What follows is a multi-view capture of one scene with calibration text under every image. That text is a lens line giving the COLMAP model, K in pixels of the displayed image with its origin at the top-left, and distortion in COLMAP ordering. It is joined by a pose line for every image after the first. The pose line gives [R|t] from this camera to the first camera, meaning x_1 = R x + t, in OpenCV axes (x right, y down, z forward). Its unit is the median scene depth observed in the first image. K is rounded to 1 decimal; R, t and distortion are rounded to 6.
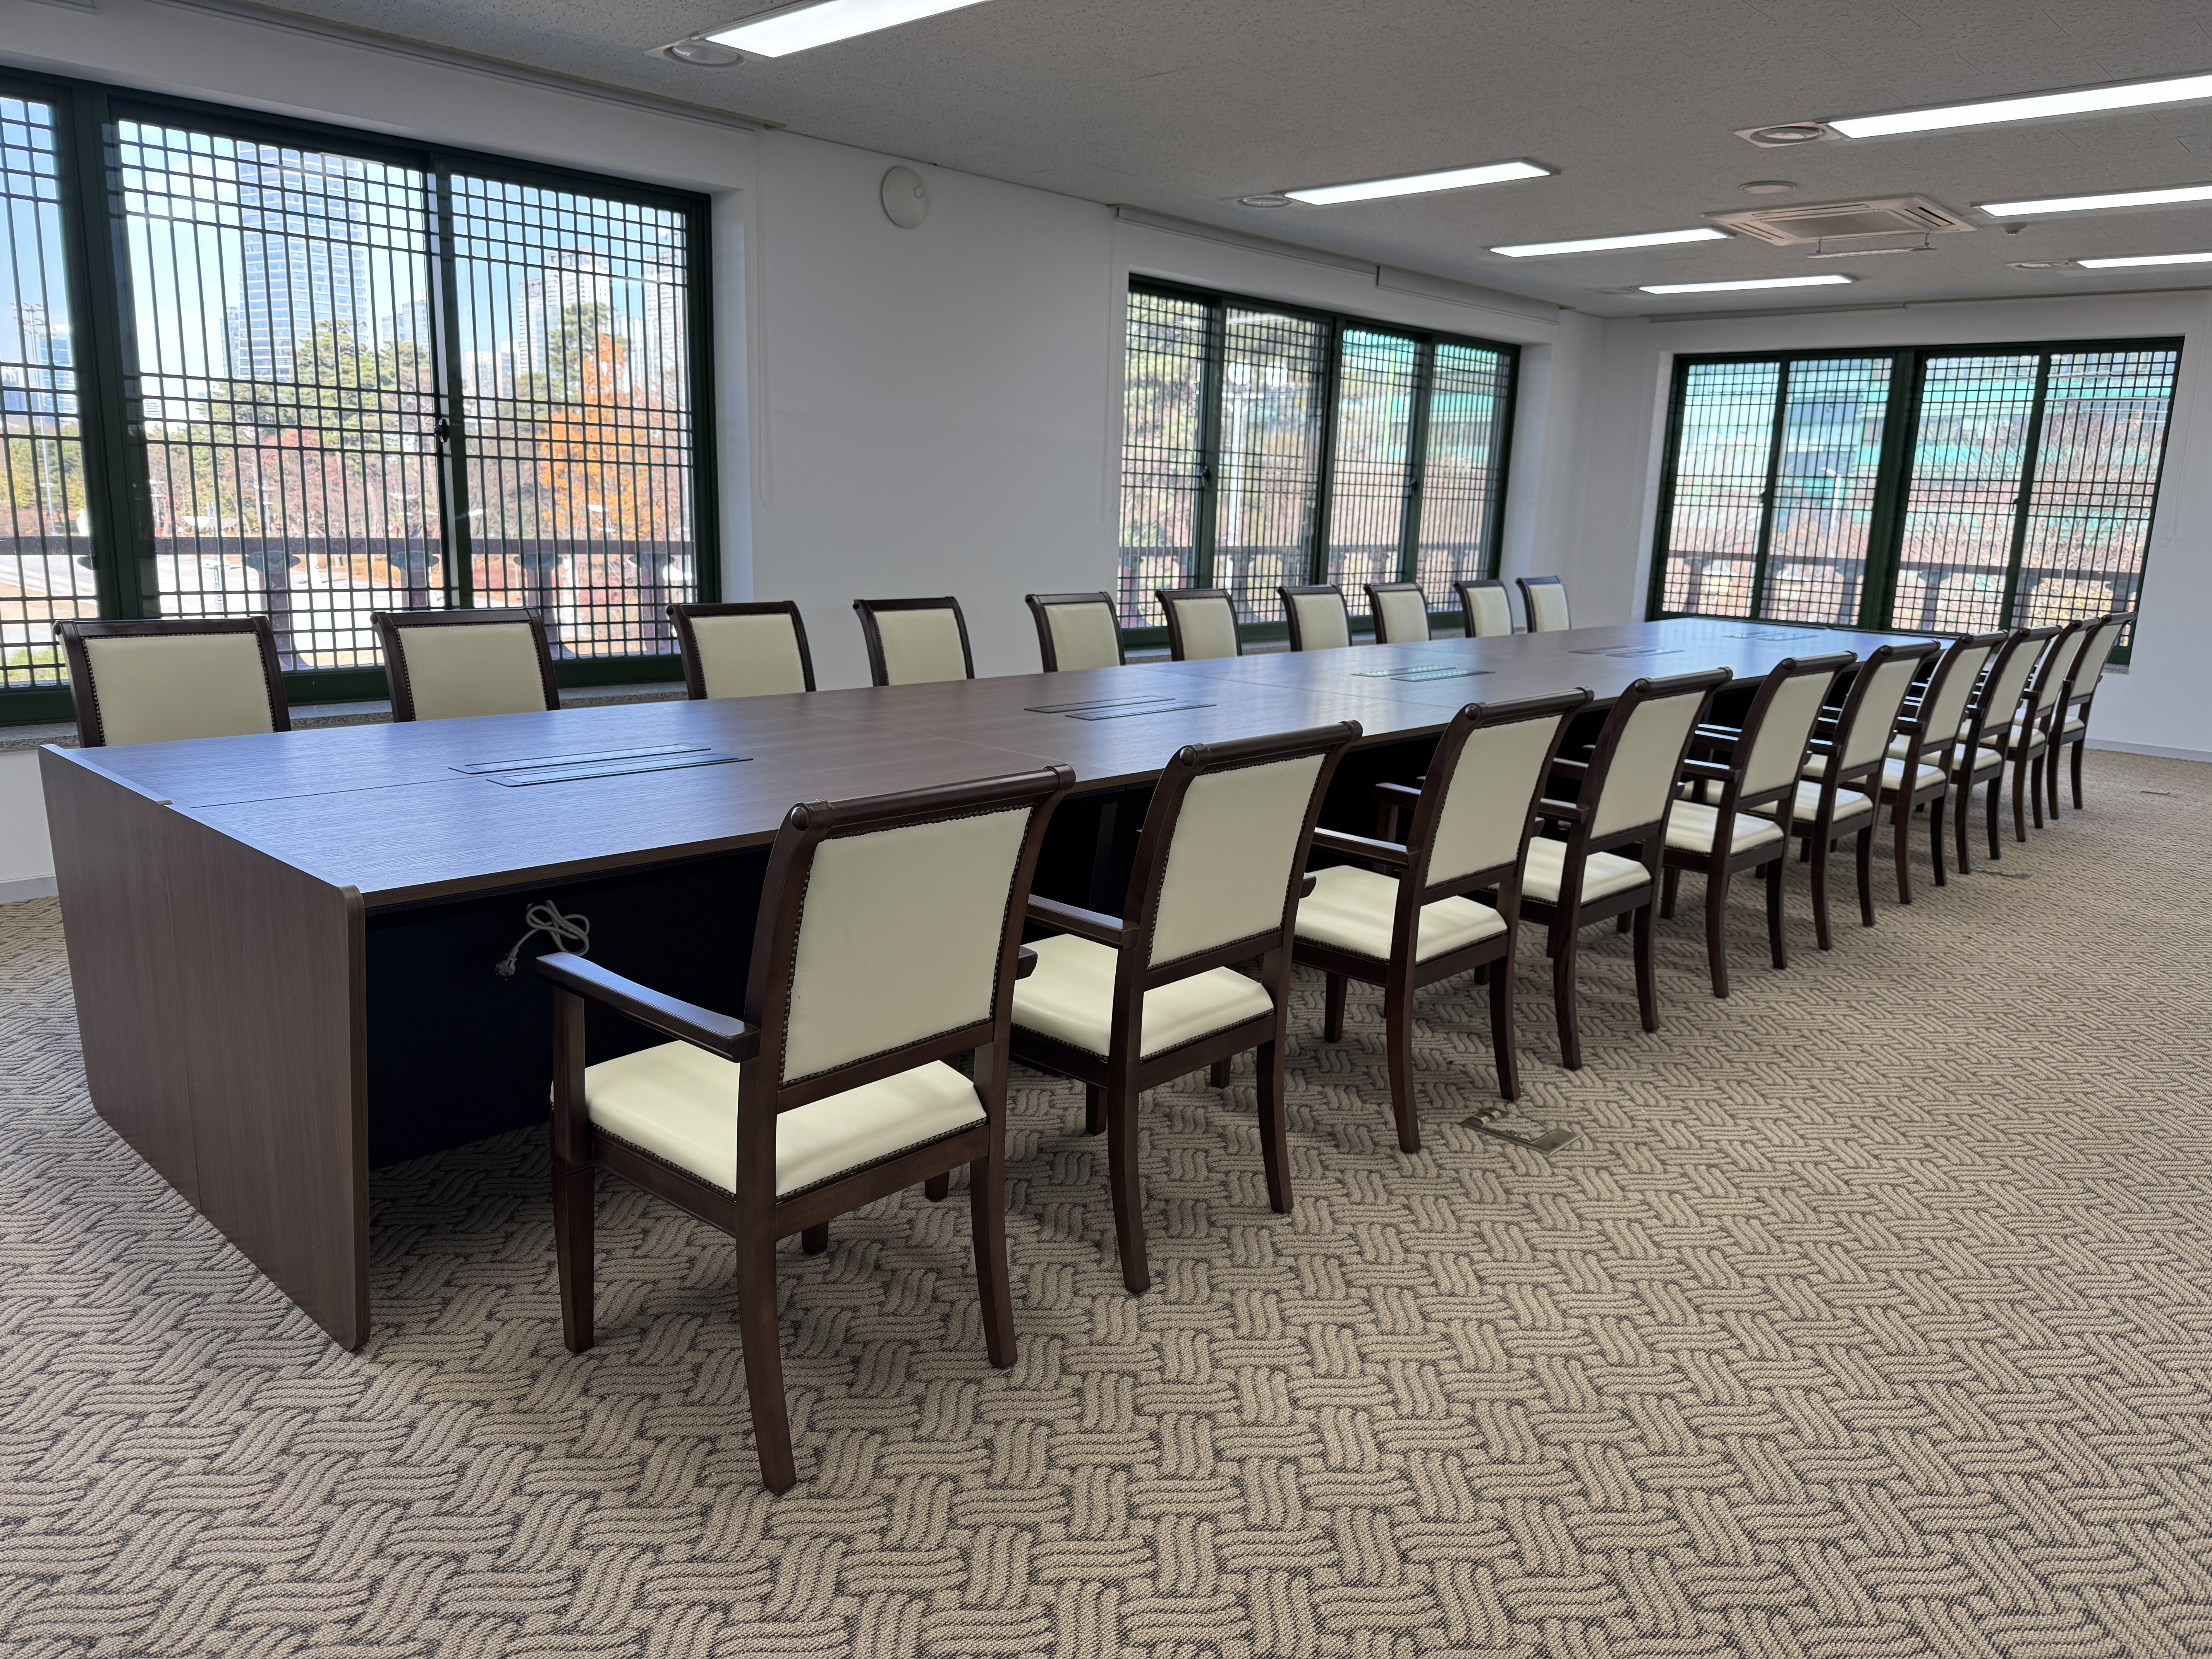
lens RADIAL K [[1552.1, 0, 1113.4], [0, 1552.1, 831.8], [0, 0, 1]] dist [0.004909, -0.015524]
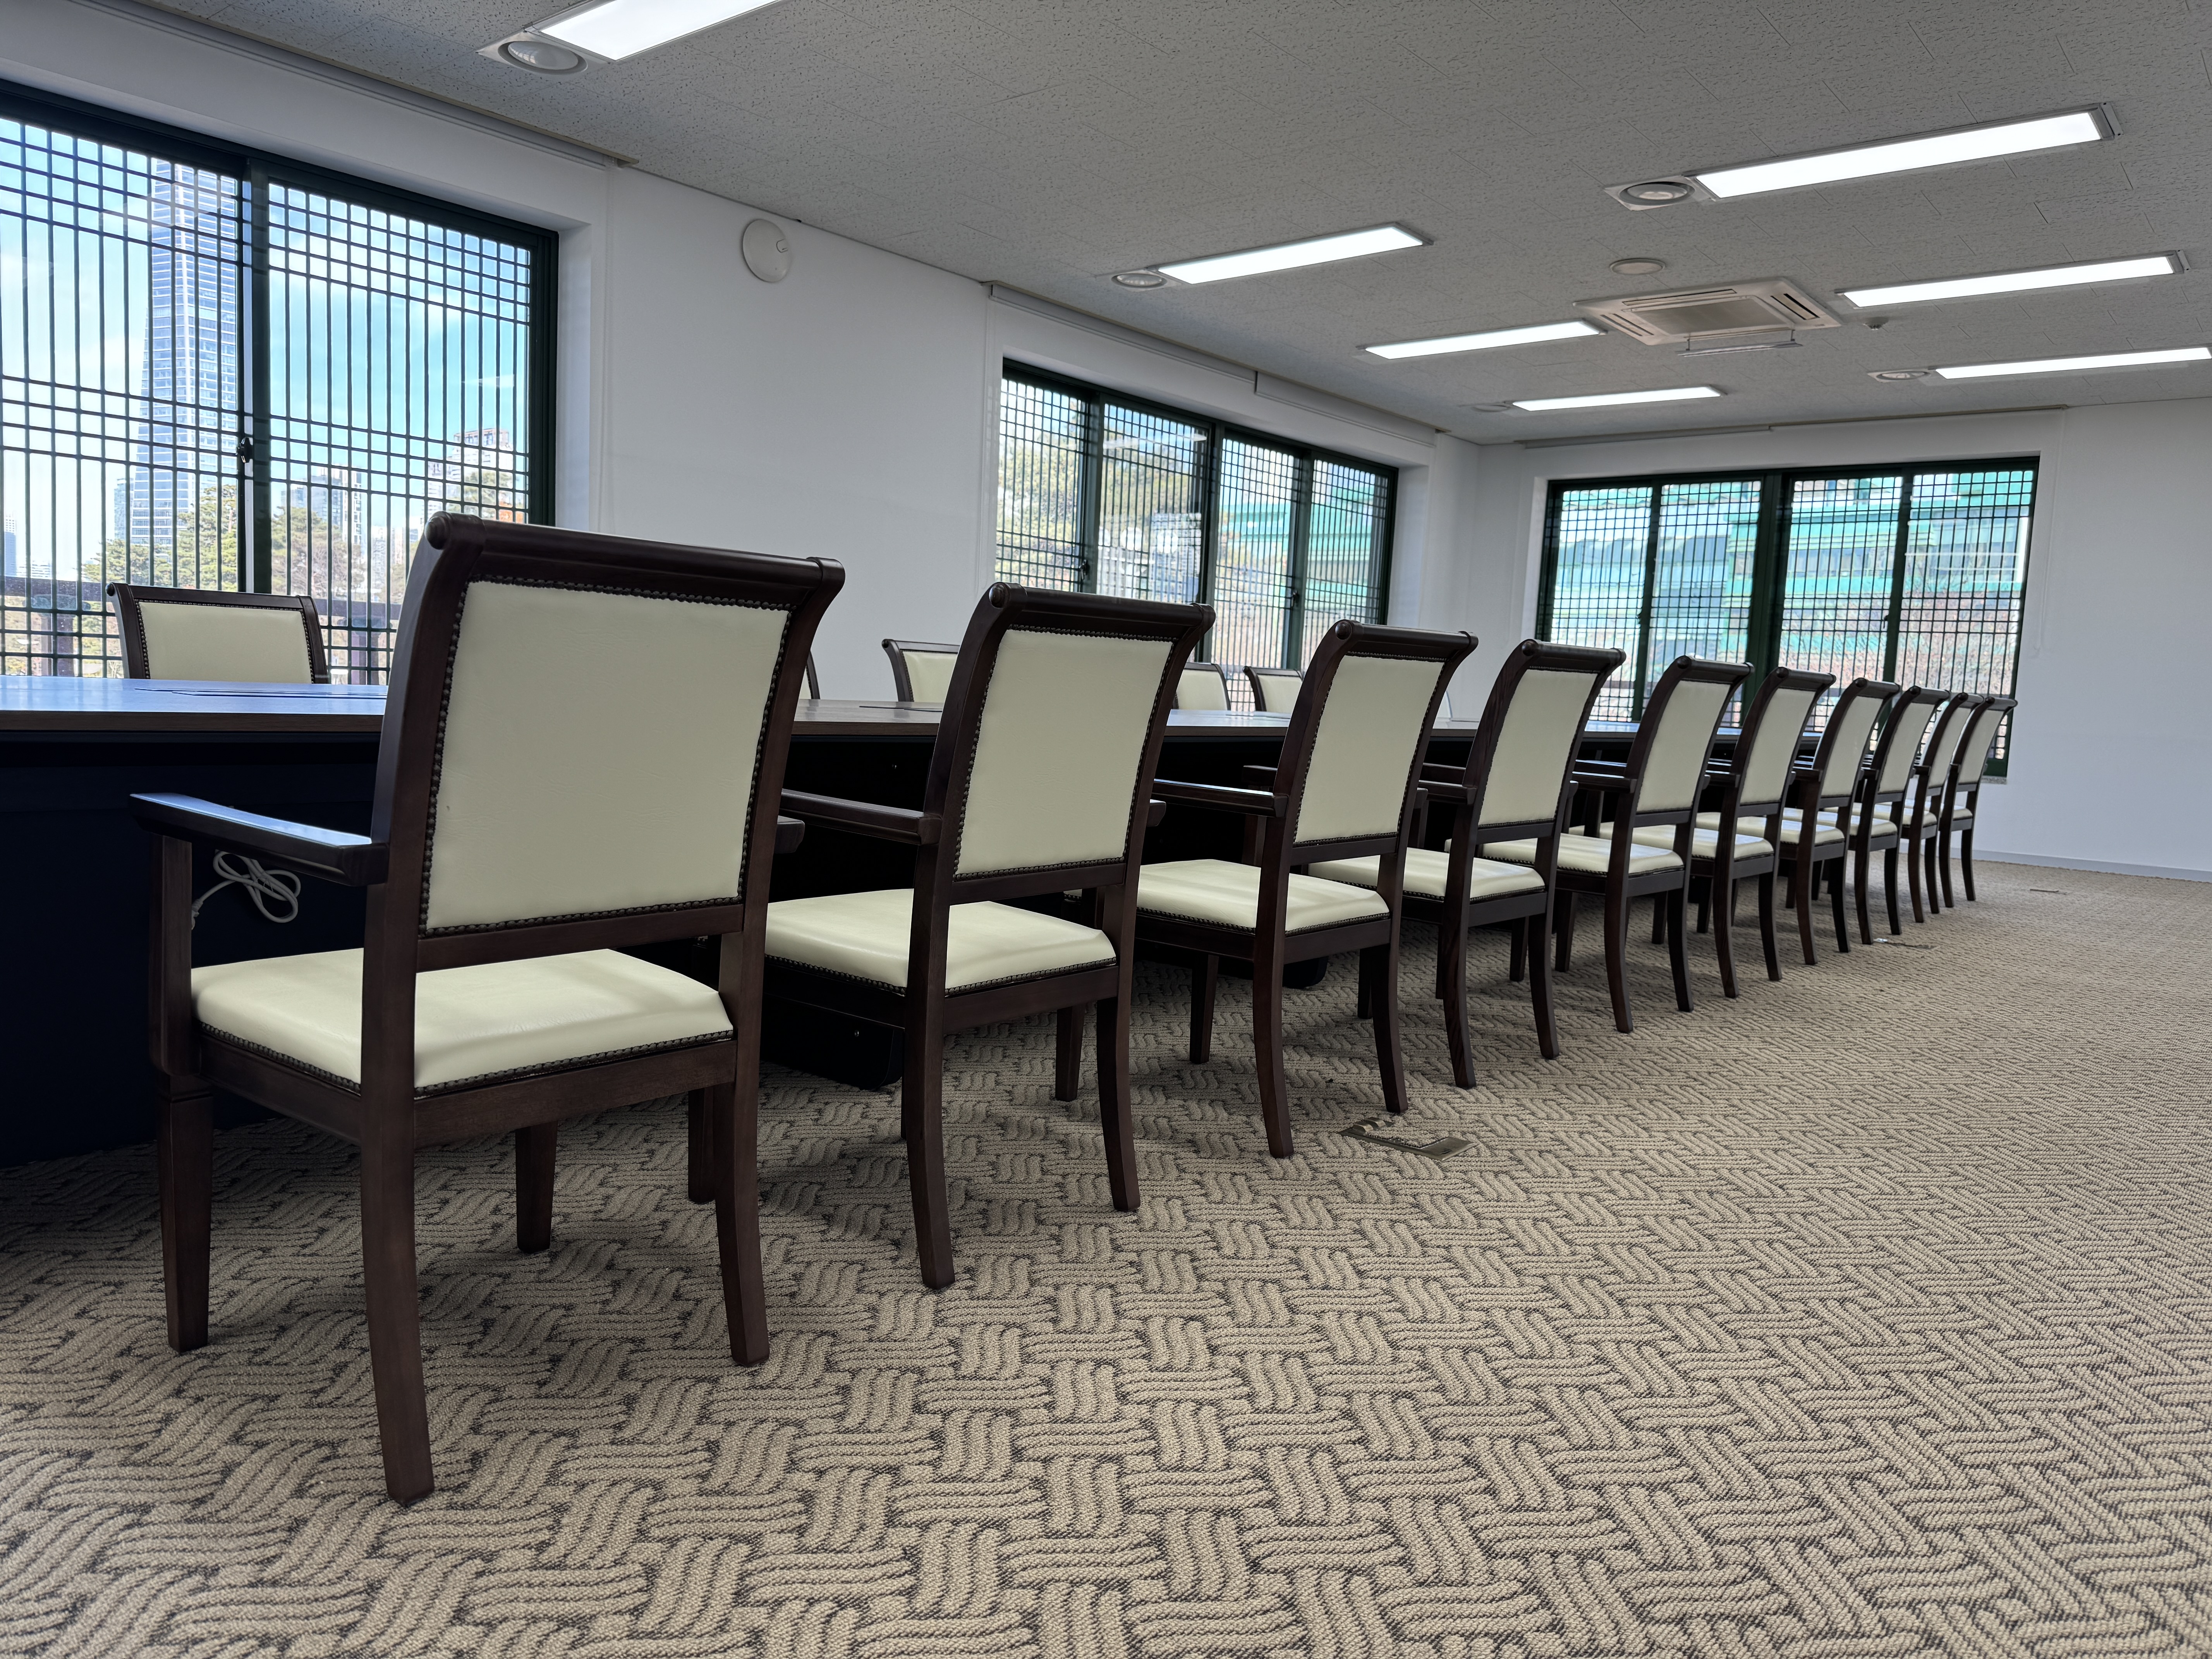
lens RADIAL K [[1549.1, 0, 1106.0], [0, 1549.1, 829.5], [0, 0, 1]] dist [0.013536, -0.020984]
pose [[0.998096, 0.007347, 0.061243, 0.054212], [-0.000354, 0.993547, -0.113422, 0.160119], [-0.061682, 0.113184, 0.991658, 0.181733]]
